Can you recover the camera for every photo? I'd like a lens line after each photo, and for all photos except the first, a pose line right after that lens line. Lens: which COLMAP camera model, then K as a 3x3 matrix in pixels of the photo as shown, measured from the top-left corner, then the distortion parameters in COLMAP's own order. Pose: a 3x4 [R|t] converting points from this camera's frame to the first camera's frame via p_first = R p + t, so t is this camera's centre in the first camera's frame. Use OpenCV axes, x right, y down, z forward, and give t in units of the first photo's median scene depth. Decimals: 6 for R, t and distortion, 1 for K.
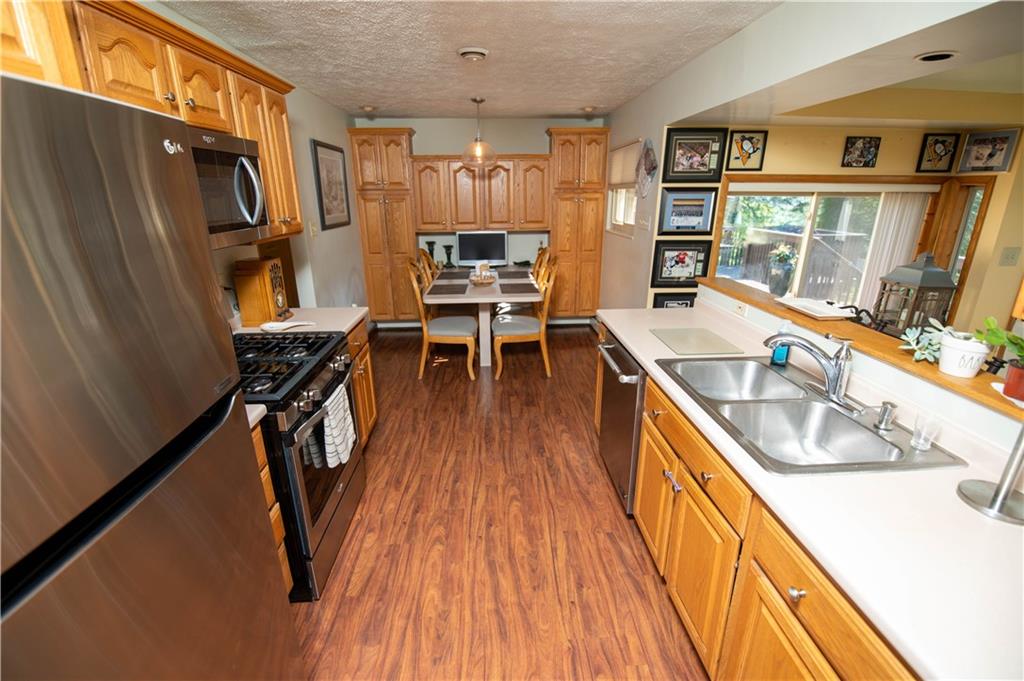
lens RADIAL K [[442.8, 0, 512.0], [0, 442.8, 340.5], [0, 0, 1]] dist [-0.025747, -0.000103]
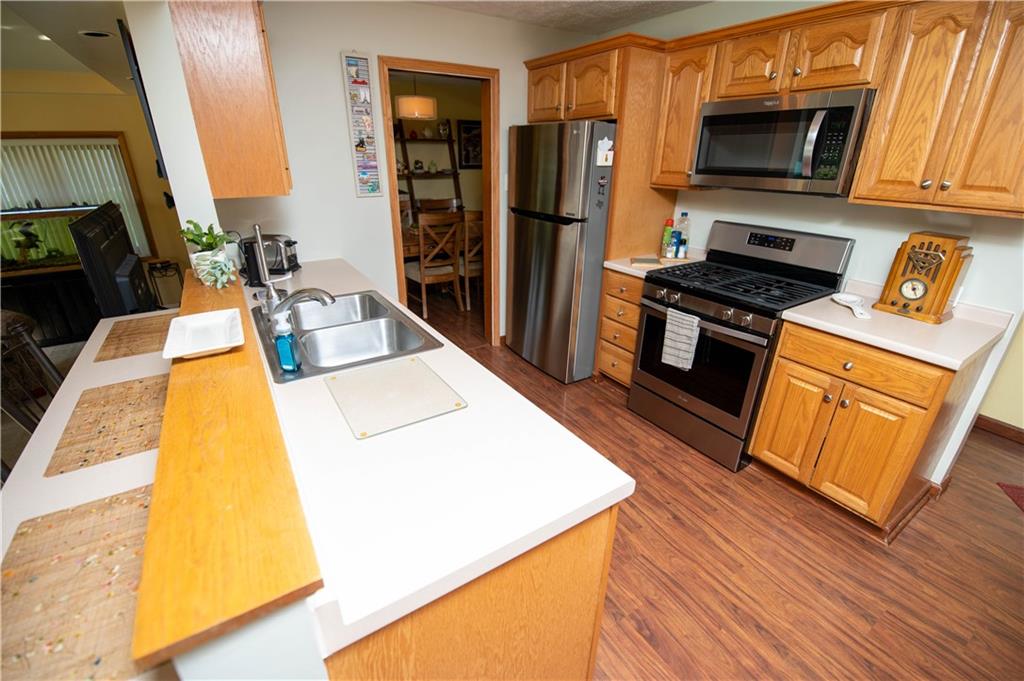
lens RADIAL K [[442.8, 0, 512.0], [0, 442.8, 340.5], [0, 0, 1]] dist [-0.025747, -0.000103]
pose [[-0.865348, 0.194824, -0.461754, 0.295862], [-0.160928, 0.764542, 0.624162, -0.255545], [0.474632, 0.614426, -0.630242, 0.792435]]
